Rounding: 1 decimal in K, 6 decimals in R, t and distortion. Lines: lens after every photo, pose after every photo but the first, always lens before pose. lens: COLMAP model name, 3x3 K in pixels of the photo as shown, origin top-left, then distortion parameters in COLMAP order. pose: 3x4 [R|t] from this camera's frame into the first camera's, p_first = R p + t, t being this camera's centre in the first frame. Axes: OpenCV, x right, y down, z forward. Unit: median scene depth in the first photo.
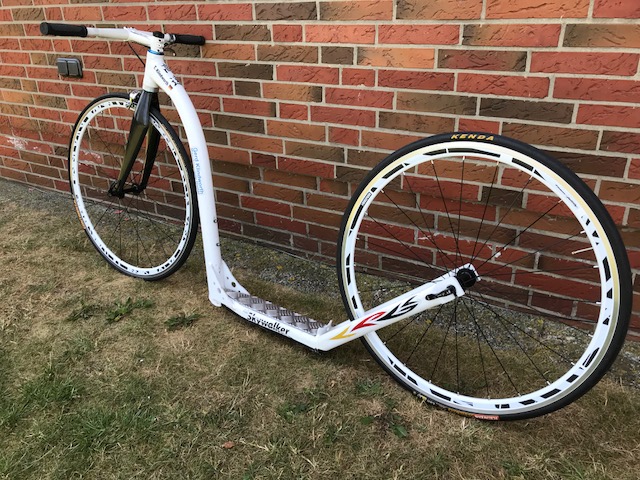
lens RADIAL K [[524.5, 0, 326.3], [0, 524.5, 233.2], [0, 0, 1]] dist [0.031084, -0.032743]
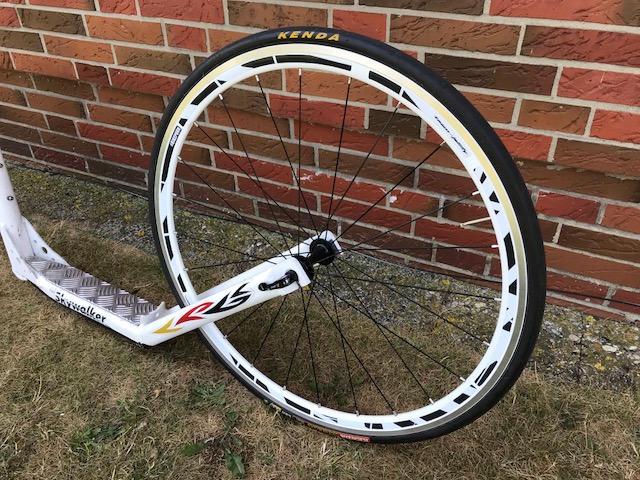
lens RADIAL K [[524.5, 0, 325.9], [0, 524.5, 234.5], [0, 0, 1]] dist [0.031084, -0.032743]
pose [[0.995681, -0.039983, 0.083792, 0.176622], [0.025330, 0.985264, 0.169156, -0.044339], [-0.089321, -0.166303, 0.982021, 0.273301]]
